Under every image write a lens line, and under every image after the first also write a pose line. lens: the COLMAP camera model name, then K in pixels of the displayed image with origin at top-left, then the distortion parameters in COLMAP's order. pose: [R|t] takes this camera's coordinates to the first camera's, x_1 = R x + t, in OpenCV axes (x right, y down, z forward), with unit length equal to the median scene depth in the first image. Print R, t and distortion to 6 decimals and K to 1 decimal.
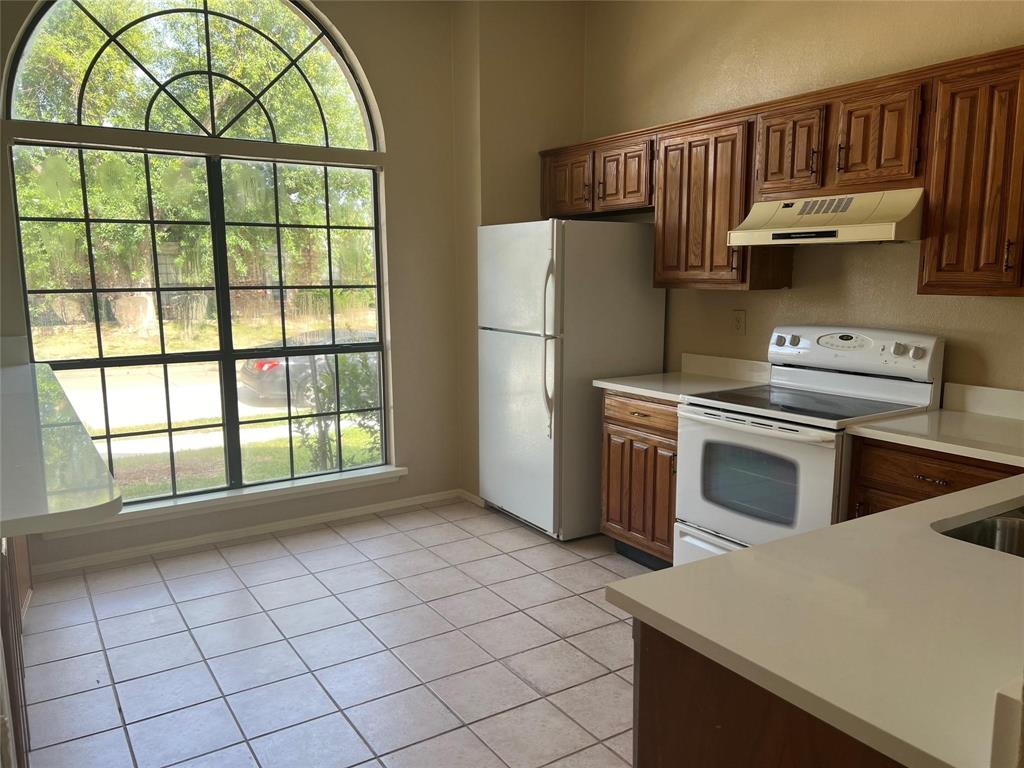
lens RADIAL K [[774.4, 0, 511.6], [0, 774.4, 385.0], [0, 0, 1]] dist [0.056907, -0.063236]
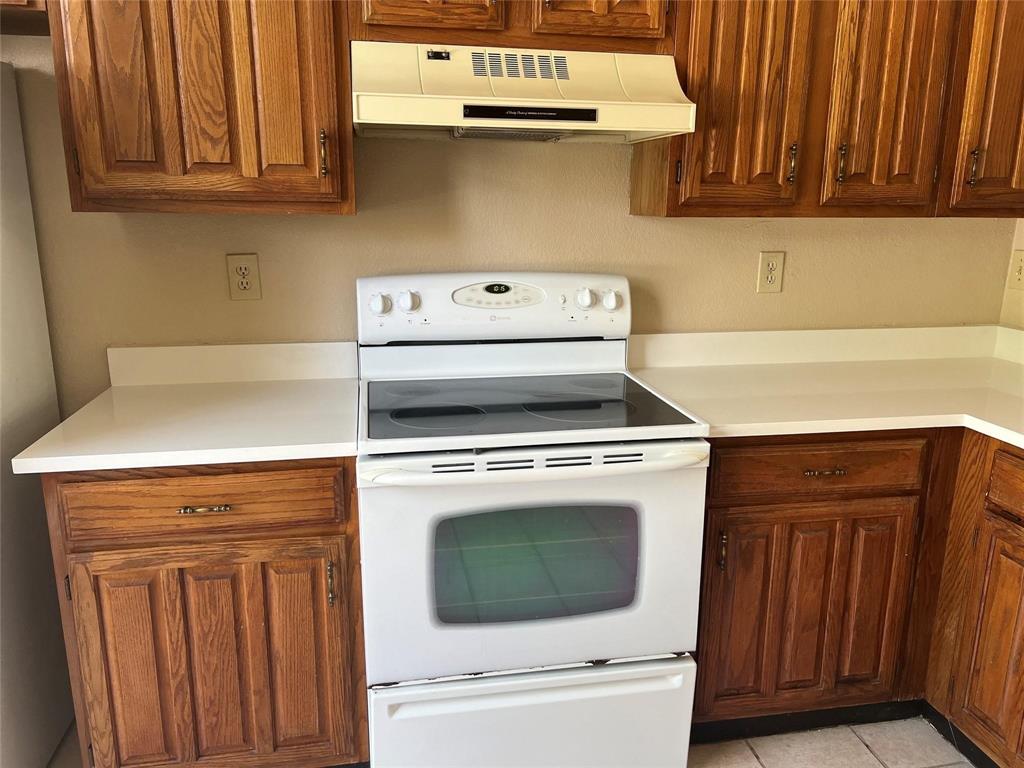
lens RADIAL K [[774.4, 0, 516.6], [0, 774.4, 391.6], [0, 0, 1]] dist [0.056907, -0.063236]
pose [[0.382419, -0.214027, 0.898859, -0.167602], [0.125465, 0.975821, 0.178973, -0.093163], [-0.915431, 0.044333, 0.400026, 0.753956]]
